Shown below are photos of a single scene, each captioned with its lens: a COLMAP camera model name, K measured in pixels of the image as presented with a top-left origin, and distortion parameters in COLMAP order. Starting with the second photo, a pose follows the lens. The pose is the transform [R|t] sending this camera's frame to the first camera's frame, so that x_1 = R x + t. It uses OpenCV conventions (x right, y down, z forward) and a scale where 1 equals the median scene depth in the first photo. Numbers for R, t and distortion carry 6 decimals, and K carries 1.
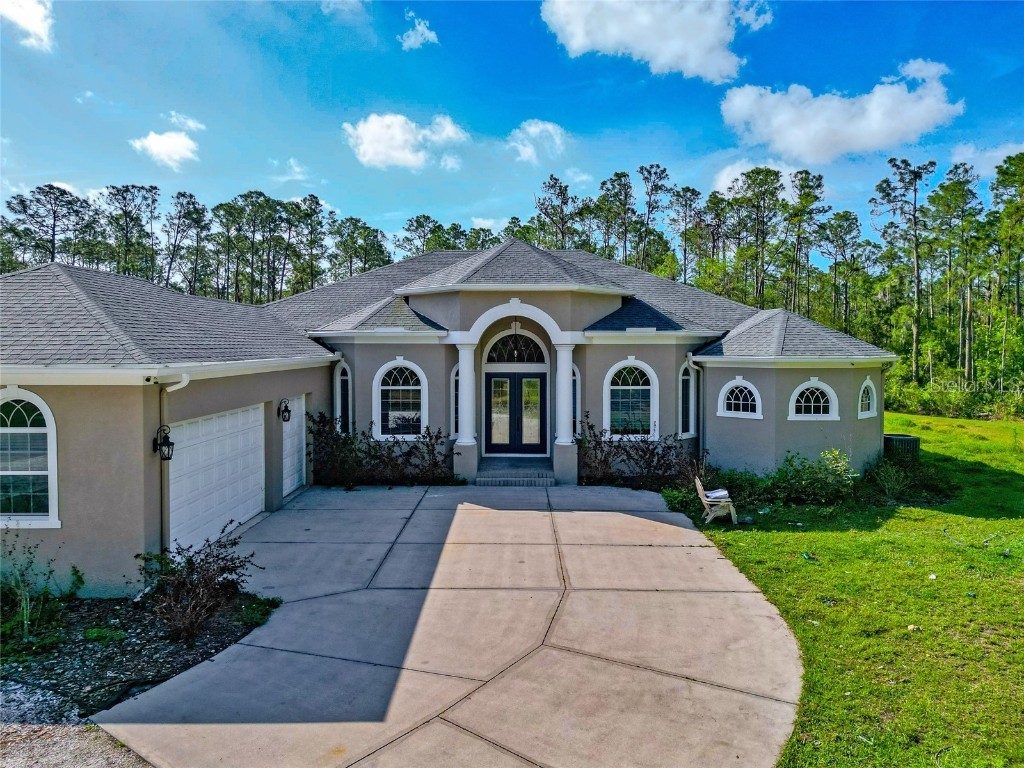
lens RADIAL K [[731.2, 0, 516.2], [0, 731.2, 369.9], [0, 0, 1]] dist [0.015343, -0.003179]
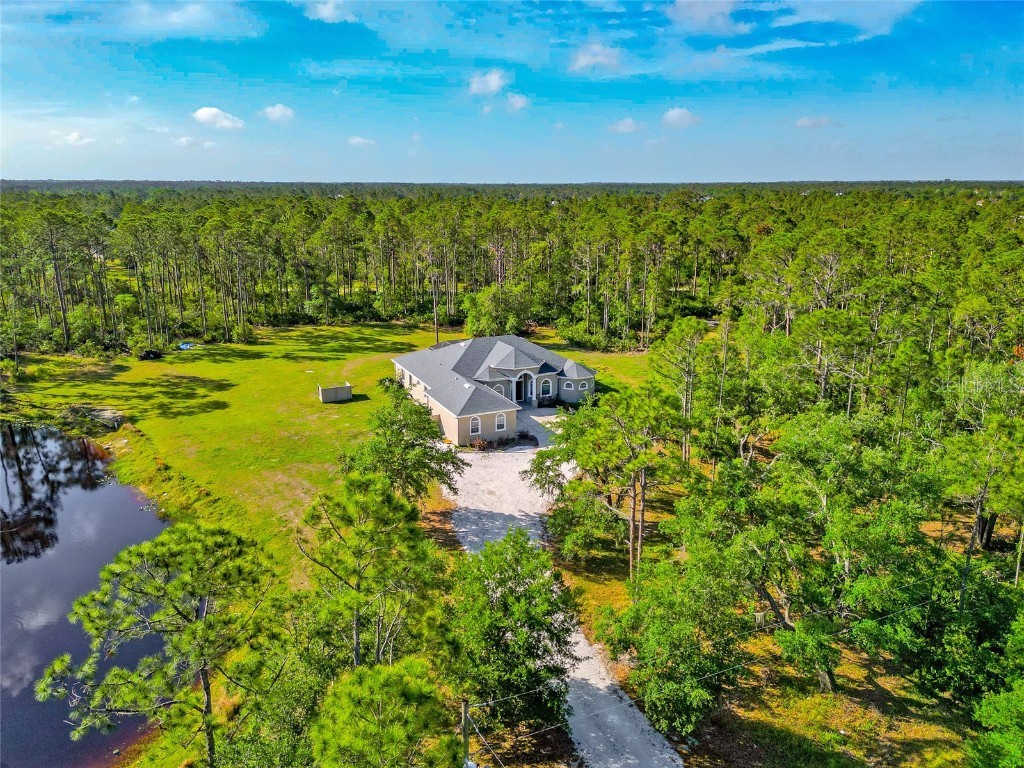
lens RADIAL K [[725.6, 0, 515.9], [0, 725.6, 406.9], [0, 0, 1]] dist [0.072883, -0.057440]
pose [[0.903230, -0.123707, 0.410941, -1.877963], [0.013164, 0.965089, 0.261591, -1.023664], [-0.428955, -0.230867, 0.873326, -2.860671]]
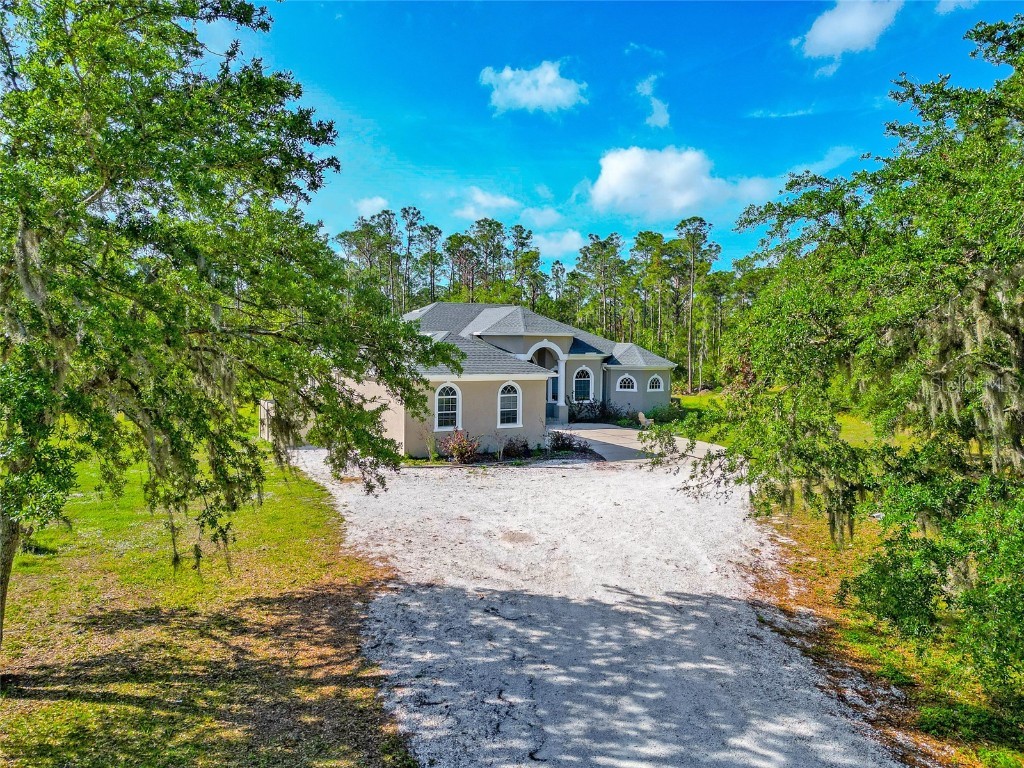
lens RADIAL K [[734.5, 0, 512.0], [0, 734.5, 384.0], [0, 0, 1]] dist [0.063742, -0.041803]
pose [[0.874989, -0.016504, 0.483862, -1.143437], [0.003537, 0.999610, 0.027701, -0.024399], [-0.484130, -0.022527, 0.874706, -0.871010]]
